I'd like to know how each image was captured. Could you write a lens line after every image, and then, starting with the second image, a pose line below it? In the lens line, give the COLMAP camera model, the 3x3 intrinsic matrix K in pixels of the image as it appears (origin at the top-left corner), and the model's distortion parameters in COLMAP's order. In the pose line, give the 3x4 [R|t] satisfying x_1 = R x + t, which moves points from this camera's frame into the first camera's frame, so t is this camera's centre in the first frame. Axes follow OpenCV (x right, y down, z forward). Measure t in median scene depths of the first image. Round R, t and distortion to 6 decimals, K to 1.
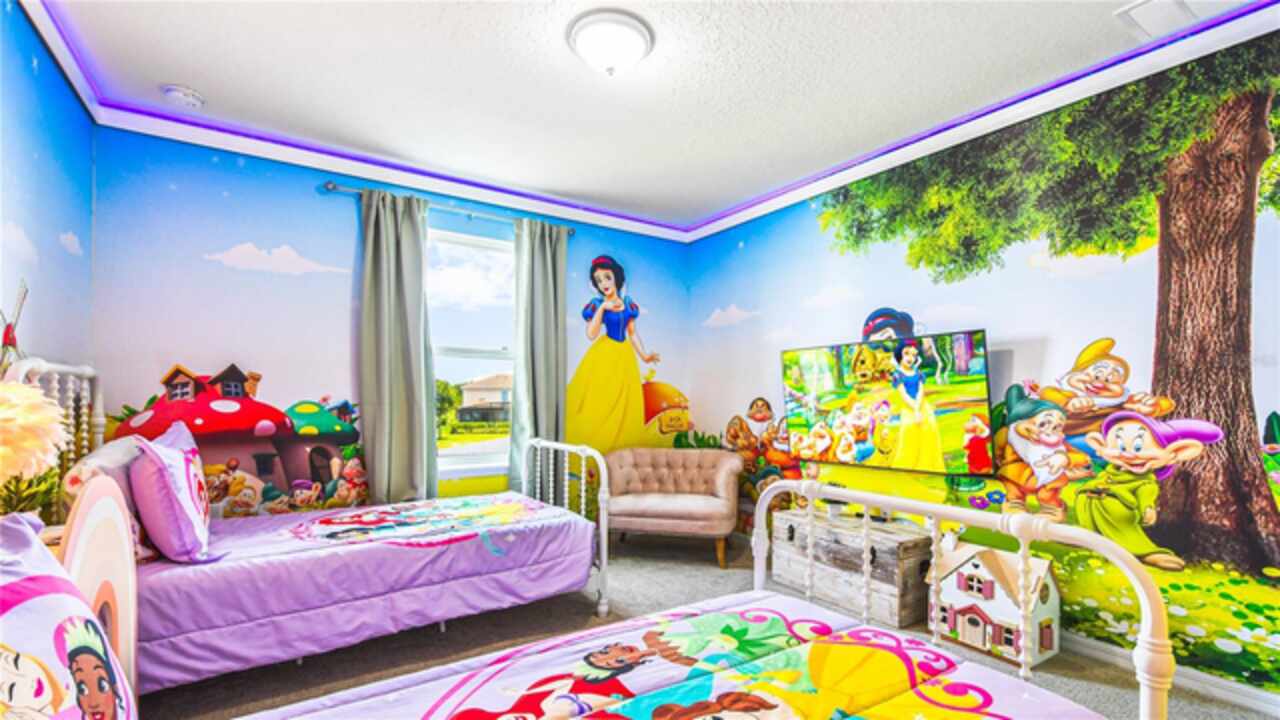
lens RADIAL K [[568.6, 0, 646.4], [0, 568.6, 360.6], [0, 0, 1]] dist [-0.009739, 0.002999]
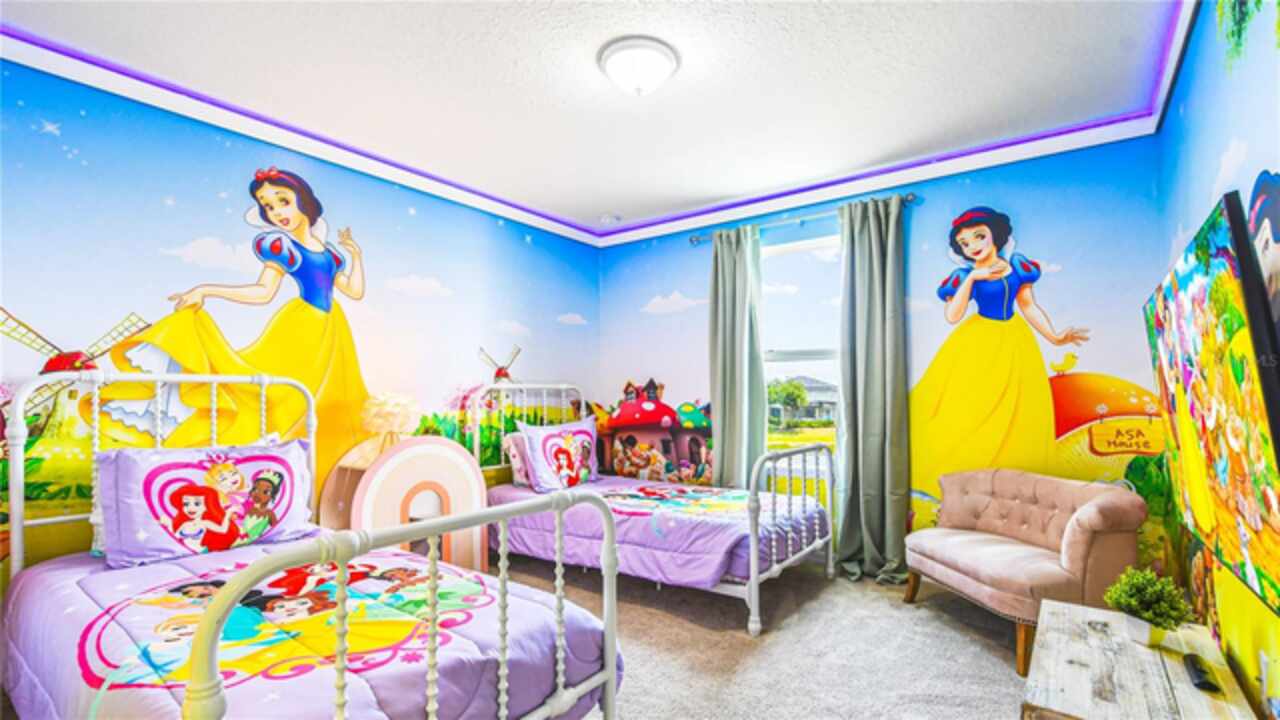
lens RADIAL K [[568.6, 0, 645.6], [0, 568.6, 359.6], [0, 0, 1]] dist [-0.009739, 0.002999]
pose [[0.324909, -0.069910, -0.943158, 0.656683], [0.067209, 0.996450, -0.050707, 0.030977], [0.943354, -0.046914, 0.328454, 0.465531]]
